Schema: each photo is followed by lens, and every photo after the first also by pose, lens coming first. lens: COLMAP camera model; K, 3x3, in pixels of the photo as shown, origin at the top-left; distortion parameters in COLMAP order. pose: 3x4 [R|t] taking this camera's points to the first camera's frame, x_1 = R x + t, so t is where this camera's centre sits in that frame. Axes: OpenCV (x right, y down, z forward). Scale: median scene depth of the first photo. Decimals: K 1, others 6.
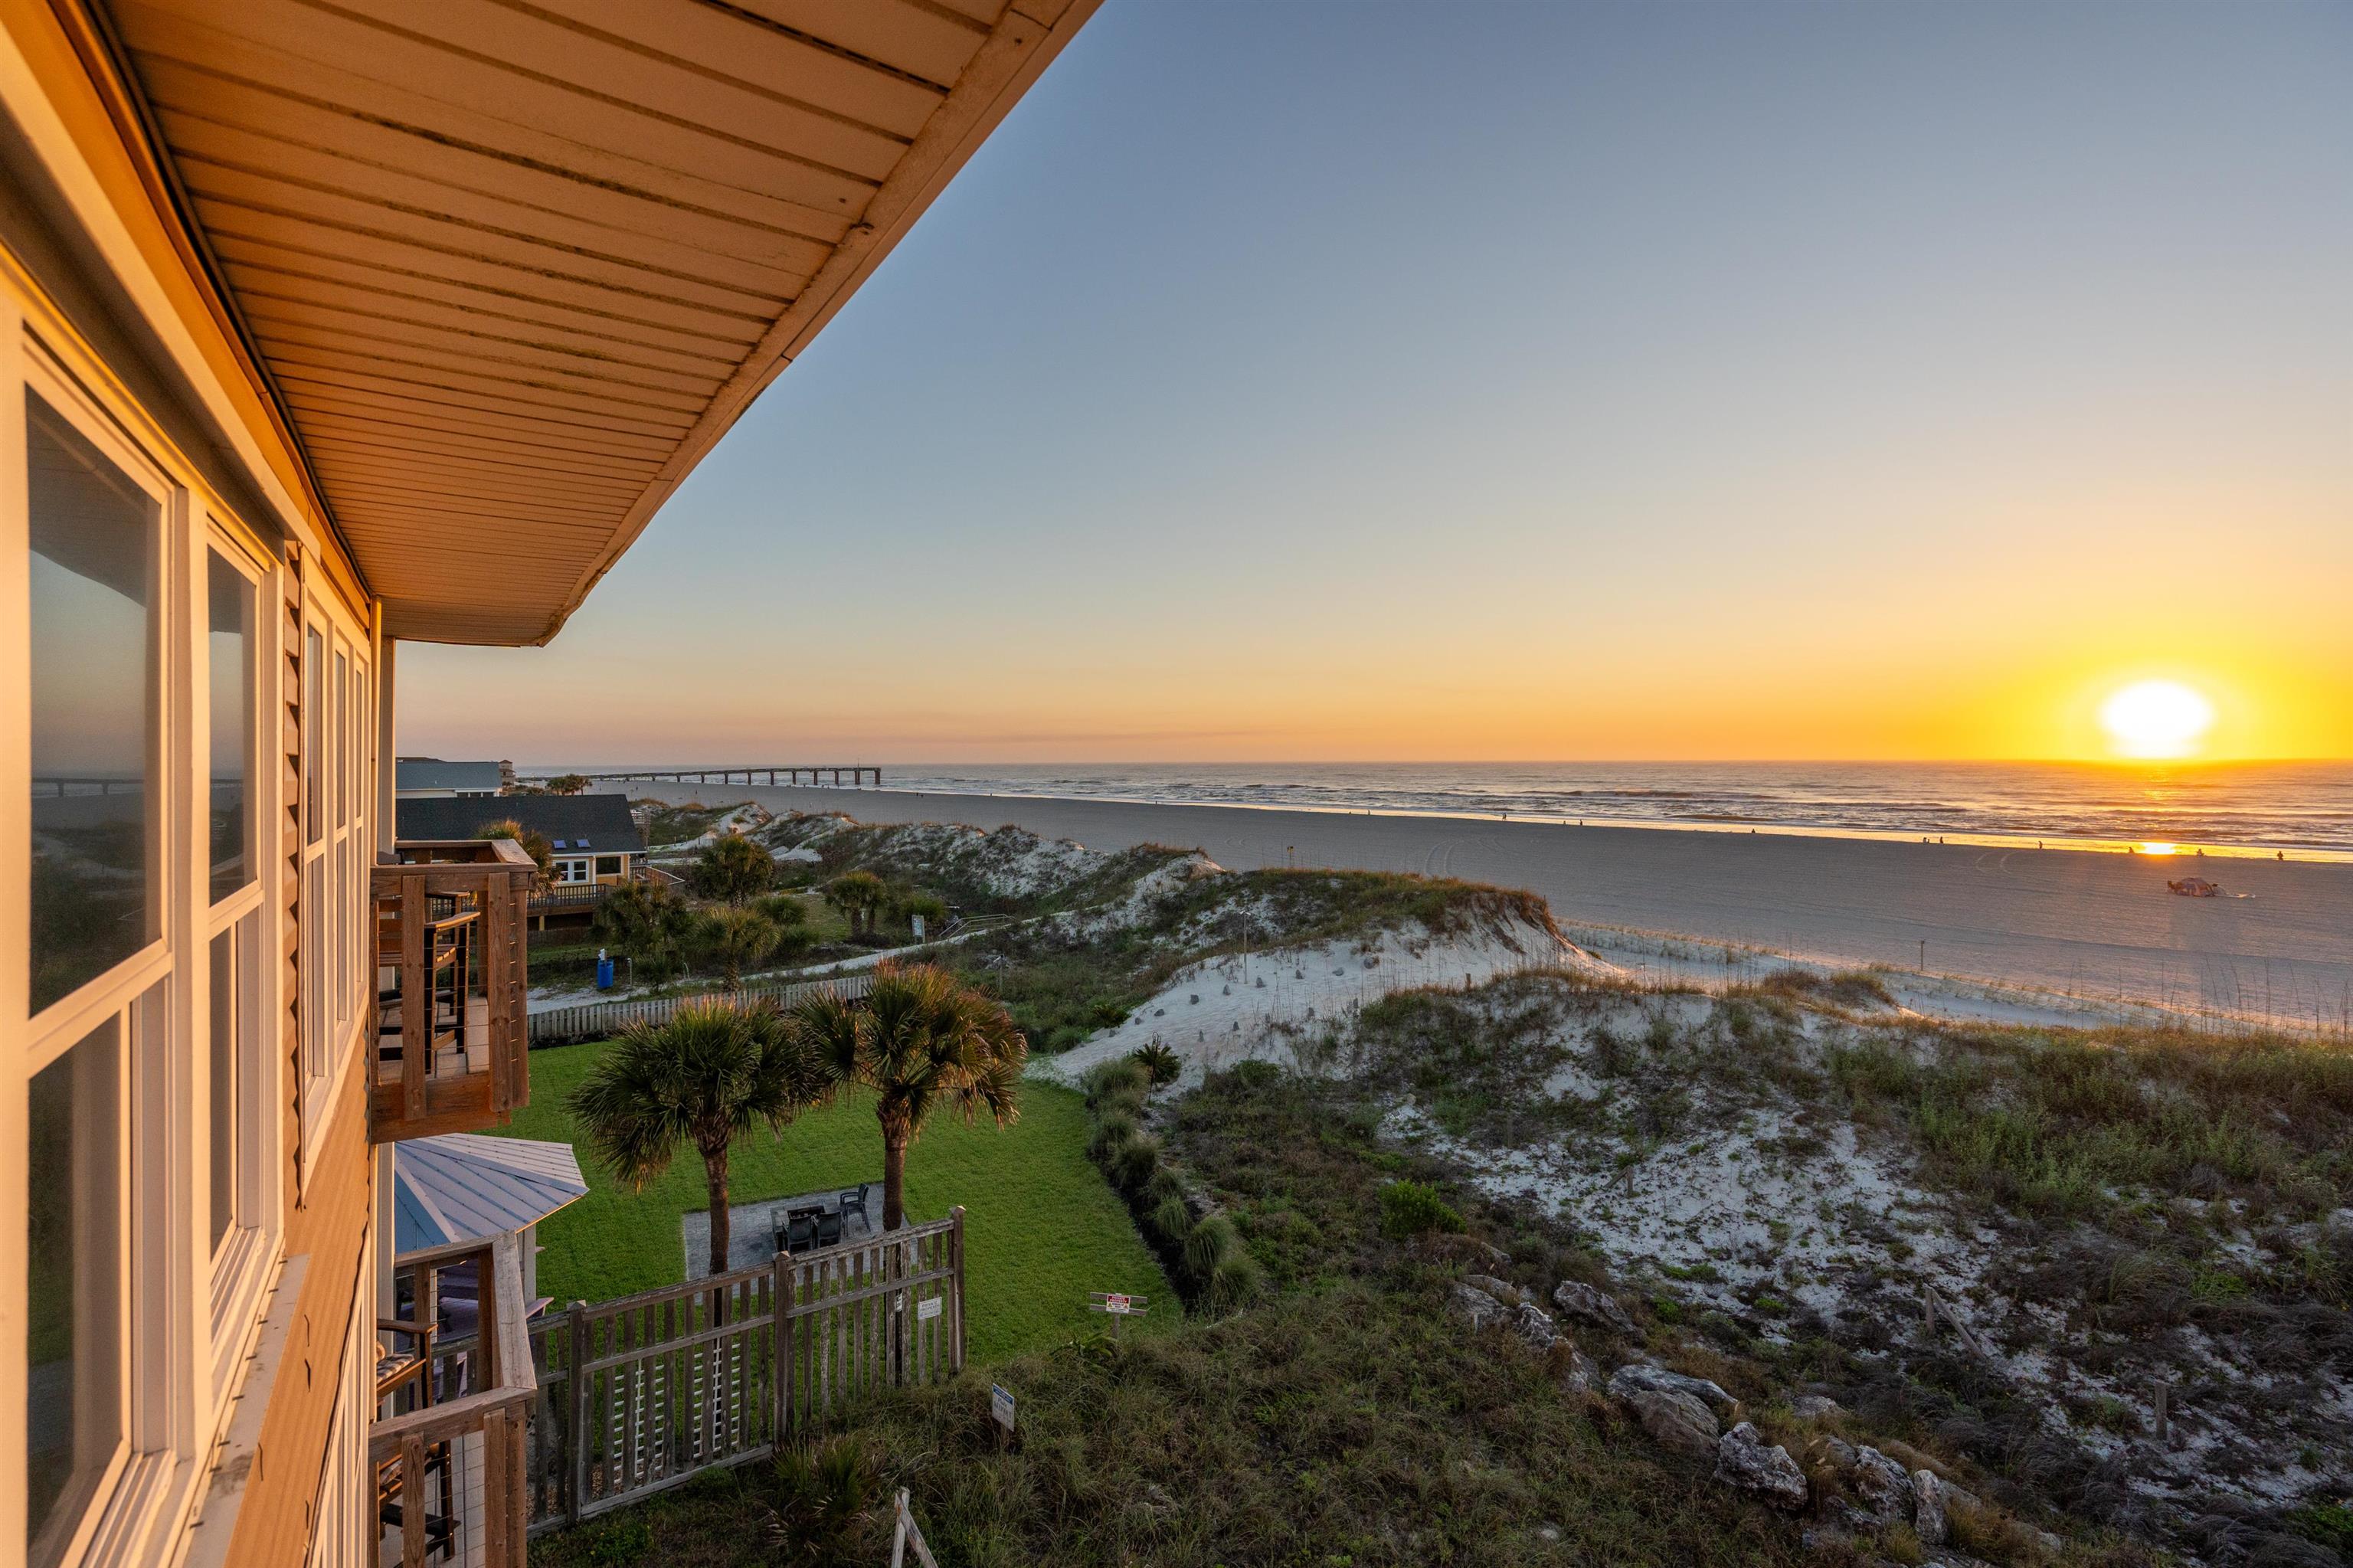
lens RADIAL K [[1080.0, 0, 1178.7], [0, 1080.0, 769.3], [0, 0, 1]] dist [0.005354, 0.000037]
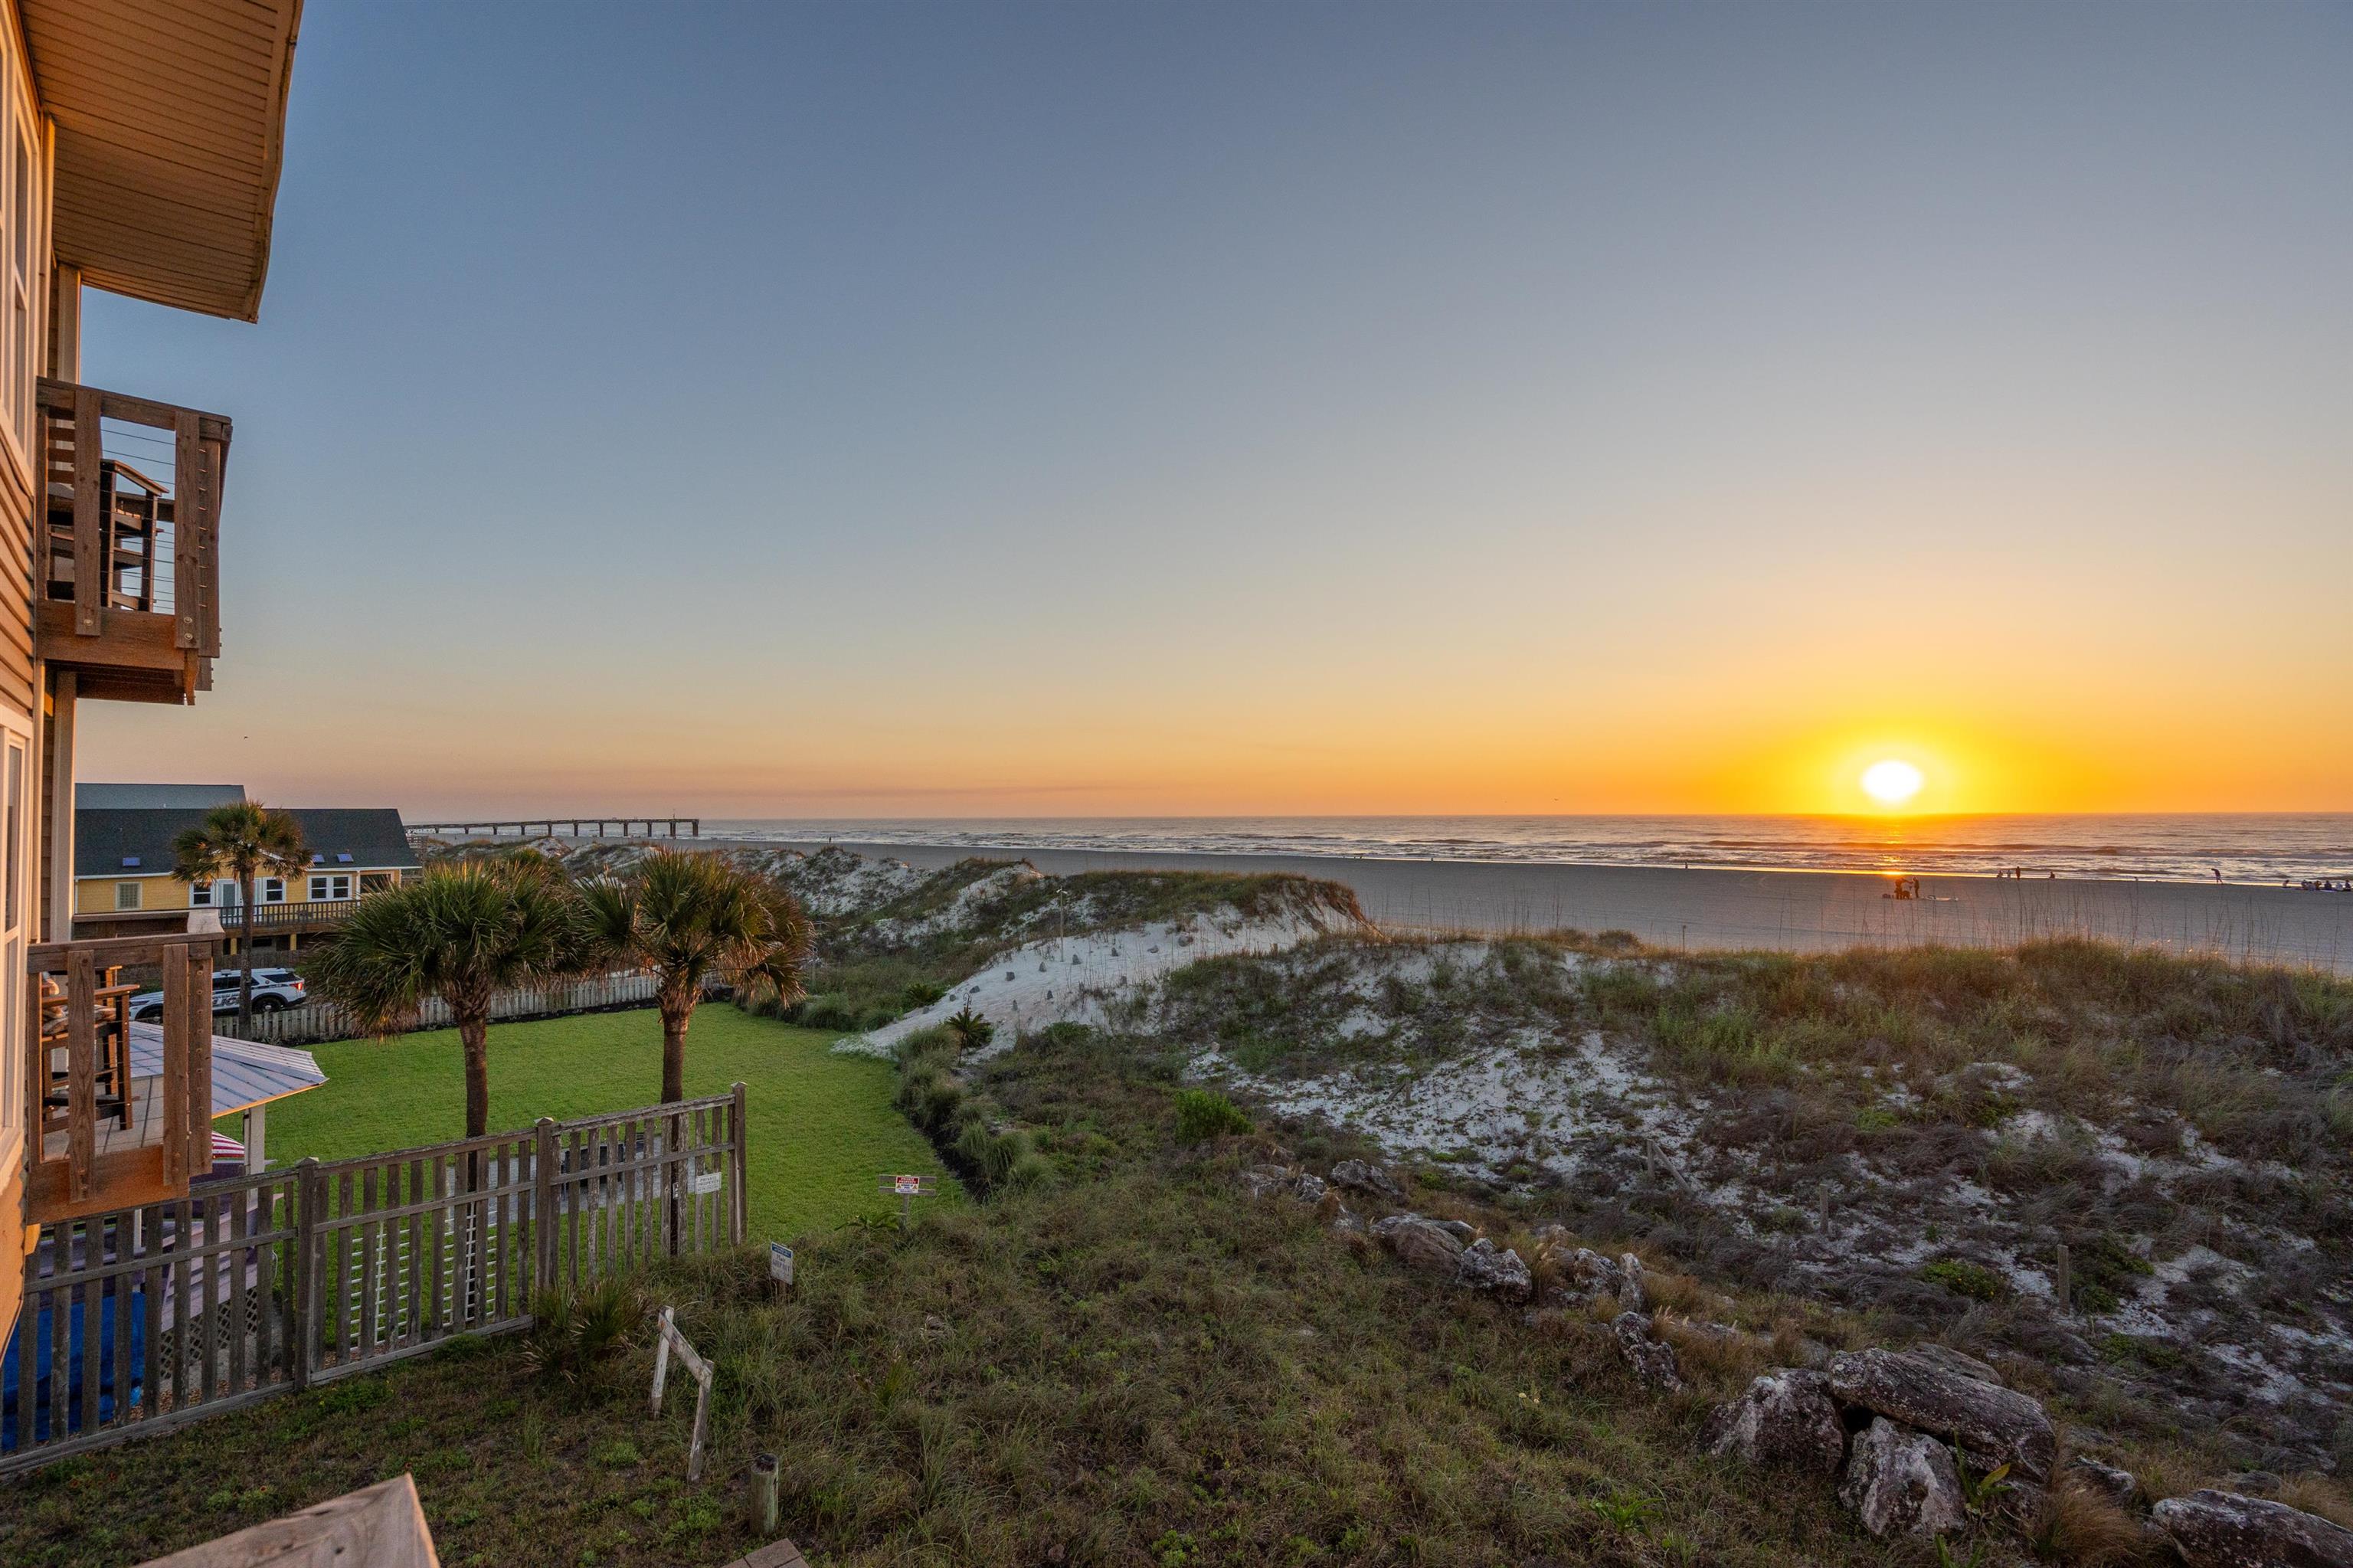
lens RADIAL K [[1080.0, 0, 1173.0], [0, 1080.0, 803.8], [0, 0, 1]] dist [0.005354, 0.000037]
pose [[0.989391, 0.003670, 0.145228, 0.034713], [-0.002174, 0.999943, -0.010453, 0.122980], [-0.145258, 0.010026, 0.989343, -0.032933]]
